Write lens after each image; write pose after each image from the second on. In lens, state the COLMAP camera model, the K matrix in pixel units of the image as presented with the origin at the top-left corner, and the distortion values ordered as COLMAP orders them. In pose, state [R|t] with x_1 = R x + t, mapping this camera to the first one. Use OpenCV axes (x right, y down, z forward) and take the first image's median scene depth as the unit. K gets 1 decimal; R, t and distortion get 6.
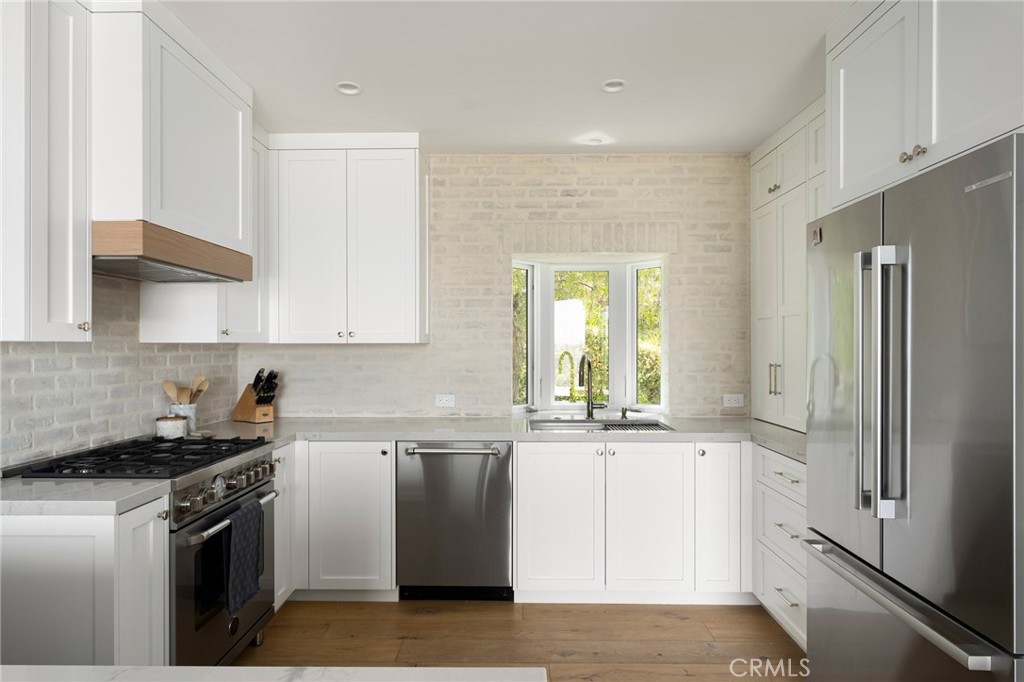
lens RADIAL K [[561.0, 0, 511.6], [0, 561.0, 341.2], [0, 0, 1]] dist [-0.002904, -0.000127]
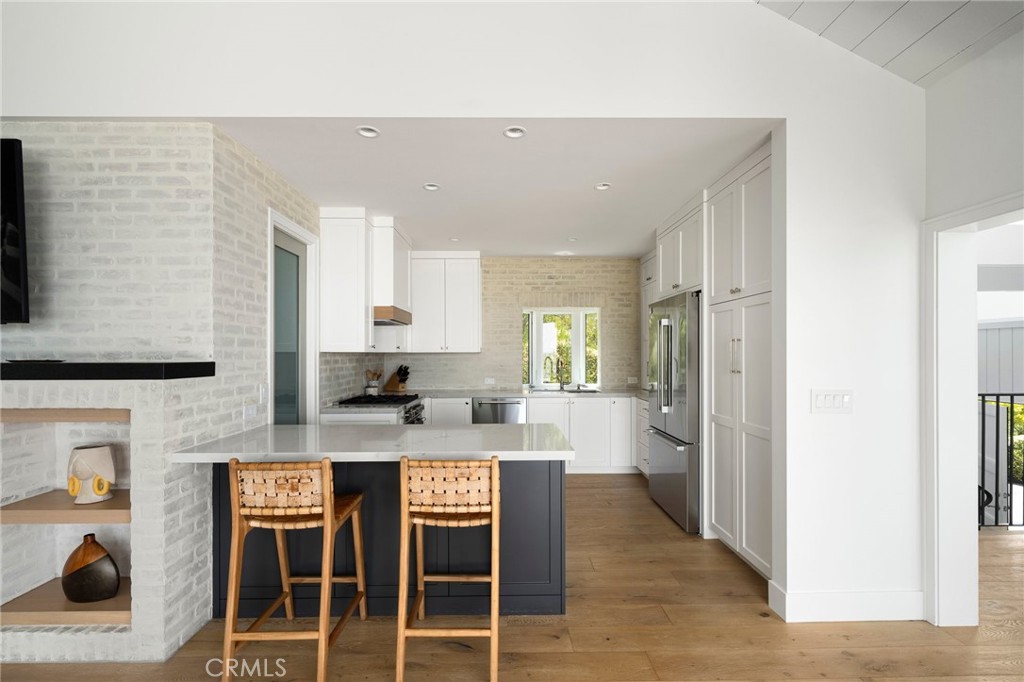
lens RADIAL K [[449.7, 0, 510.3], [0, 449.7, 348.6], [0, 0, 1]] dist [0.000600, 0.000010]
pose [[0.999528, -0.001517, 0.030691, -0.095117], [0.001574, 0.999997, -0.001839, -0.006382], [-0.030688, 0.001887, 0.999527, -0.608022]]
